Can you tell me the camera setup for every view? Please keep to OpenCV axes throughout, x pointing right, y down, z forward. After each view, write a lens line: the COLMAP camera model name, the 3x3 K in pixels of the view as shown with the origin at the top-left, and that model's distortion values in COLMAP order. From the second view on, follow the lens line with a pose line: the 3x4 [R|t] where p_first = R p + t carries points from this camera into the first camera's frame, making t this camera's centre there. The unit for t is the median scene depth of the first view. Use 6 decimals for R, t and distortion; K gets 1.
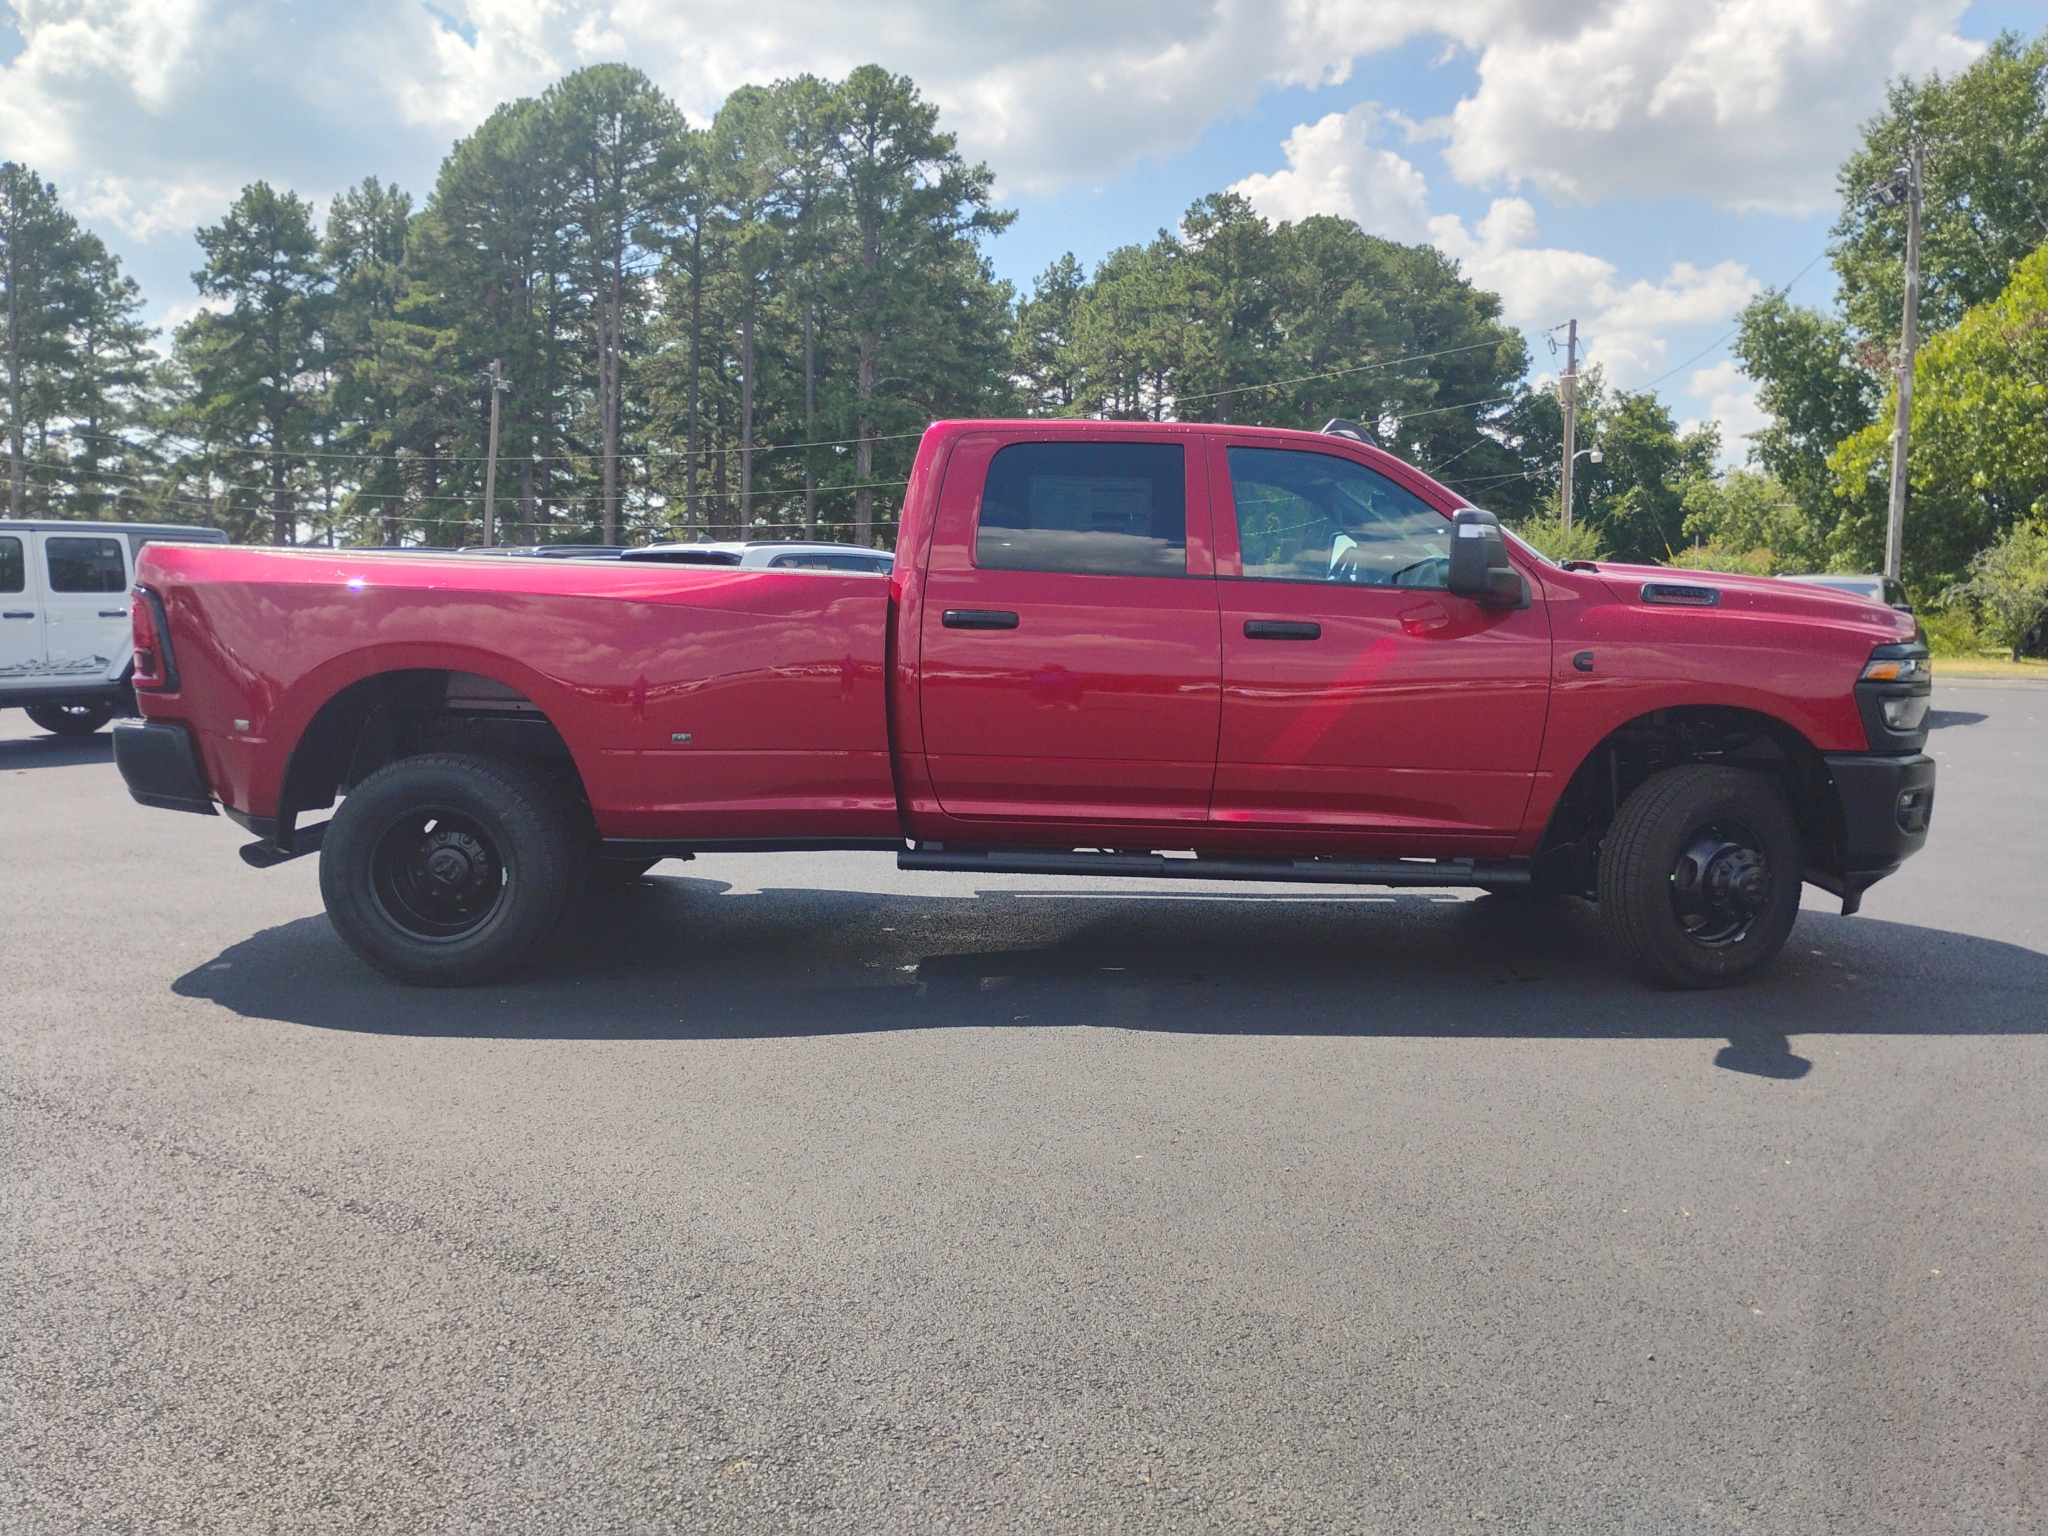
lens RADIAL K [[1669.3, 0, 1024.0], [0, 1669.3, 768.0], [0, 0, 1]] dist [0.014449, -0.026725]
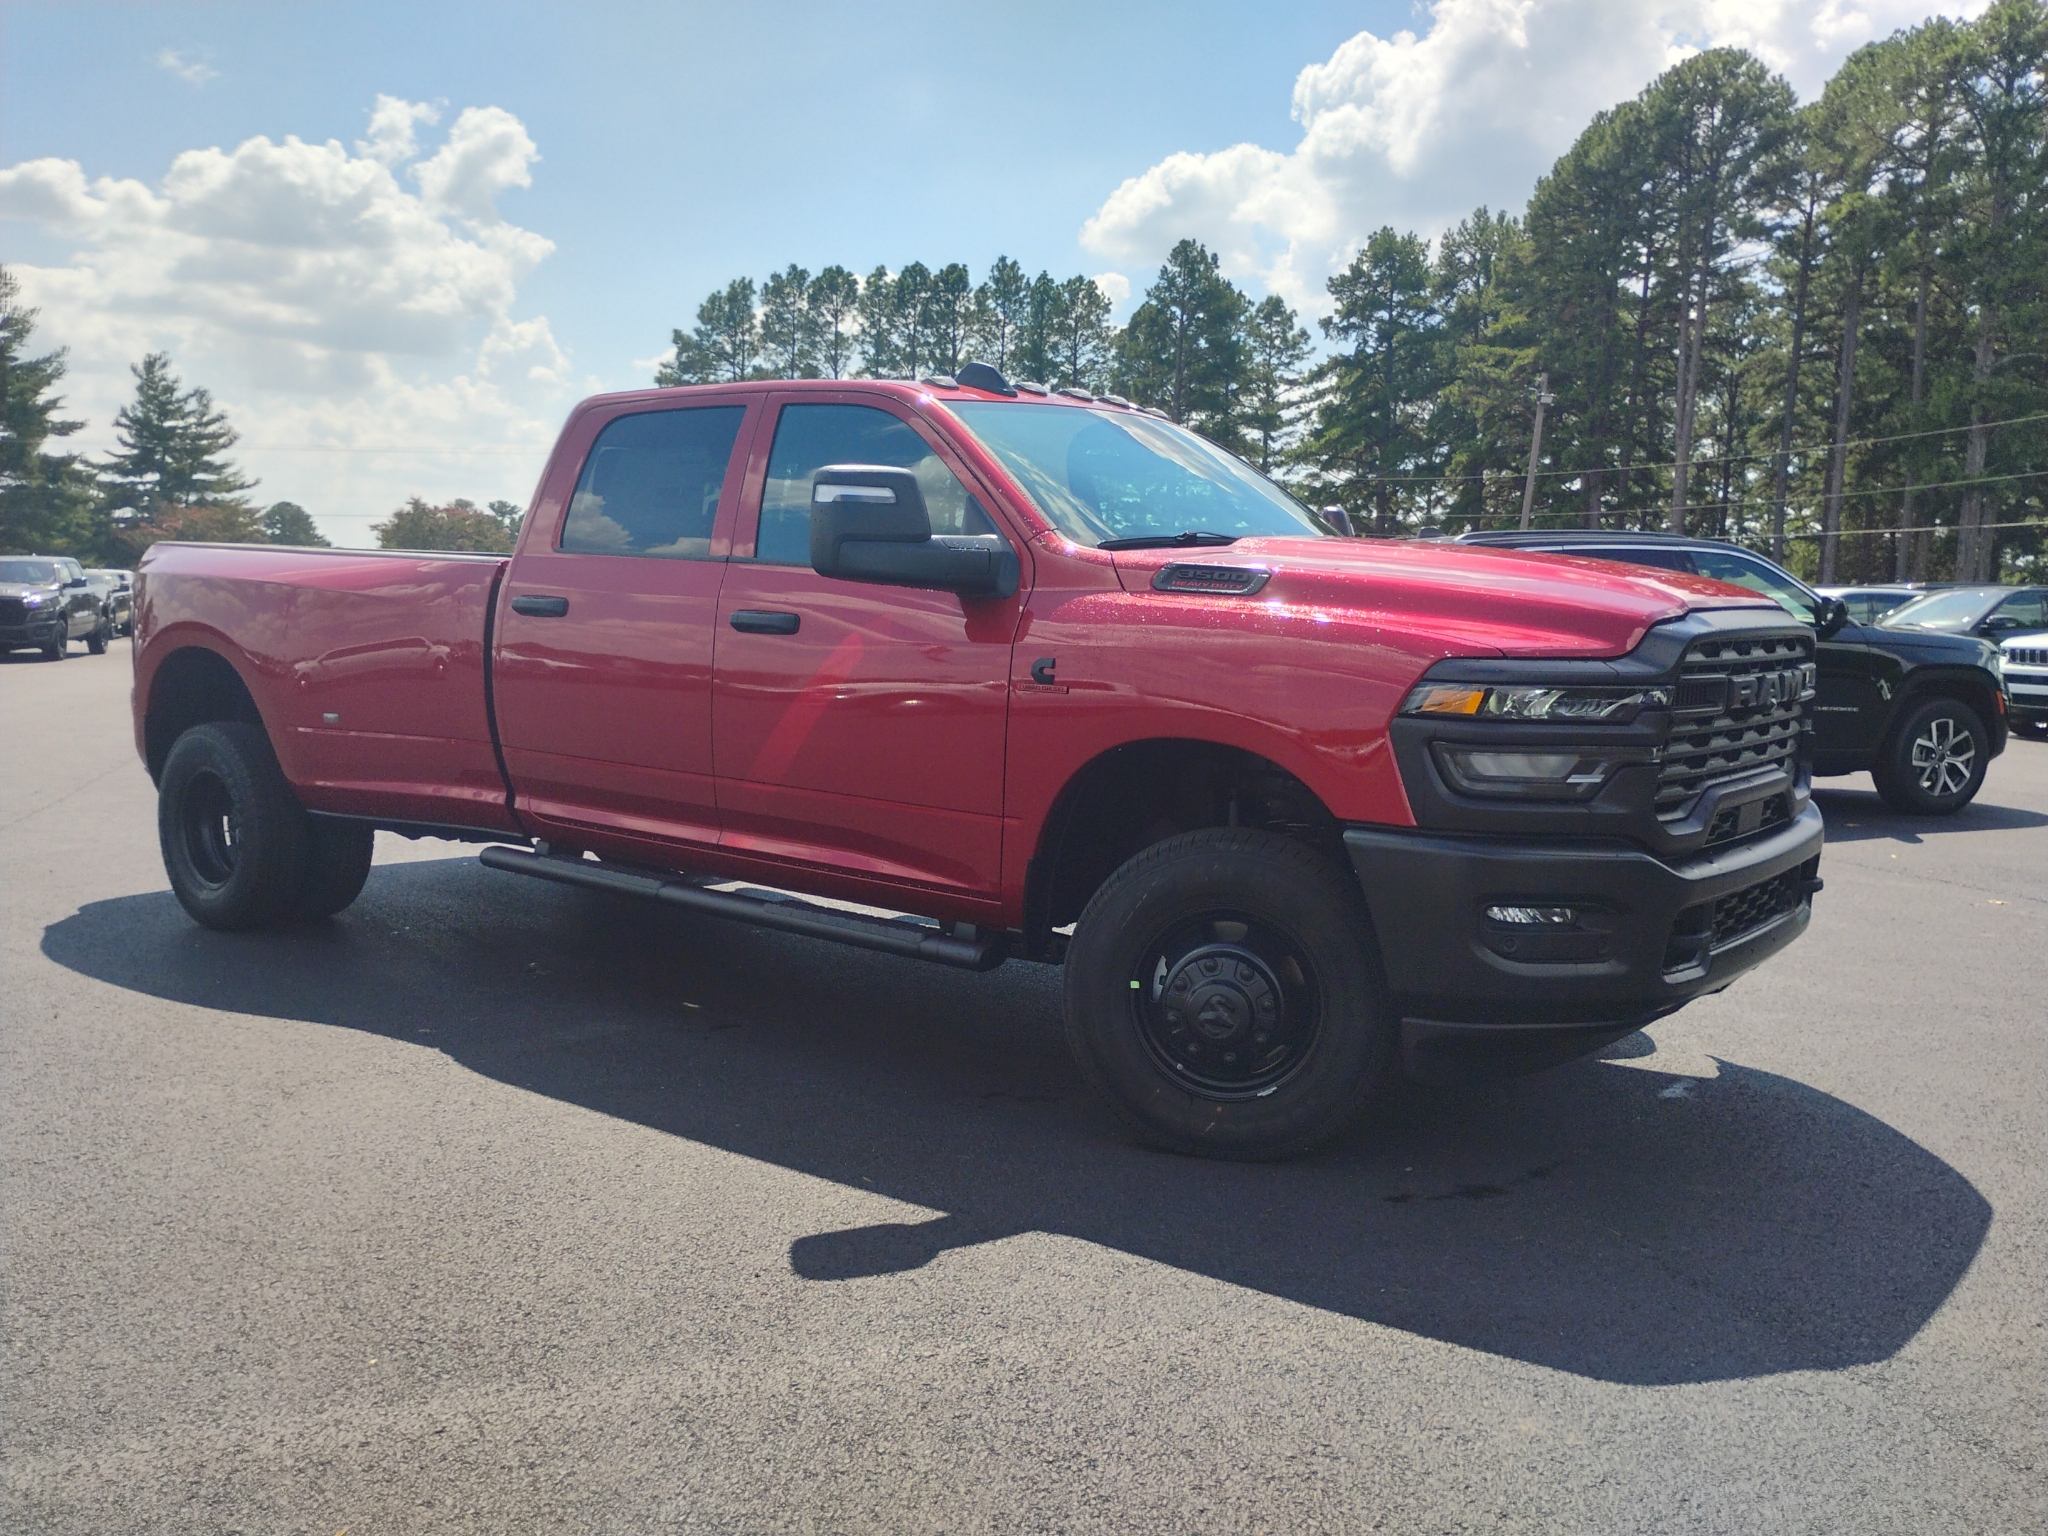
lens RADIAL K [[1682.3, 0, 1158.5], [0, 1682.3, 749.1], [0, 0, 1]] dist [0.073463, -0.124702]
pose [[0.780115, 0.055397, -0.623178, 0.127024], [-0.071195, 0.997462, -0.000456, -0.005113], [0.621572, 0.044723, 0.782080, 0.073851]]
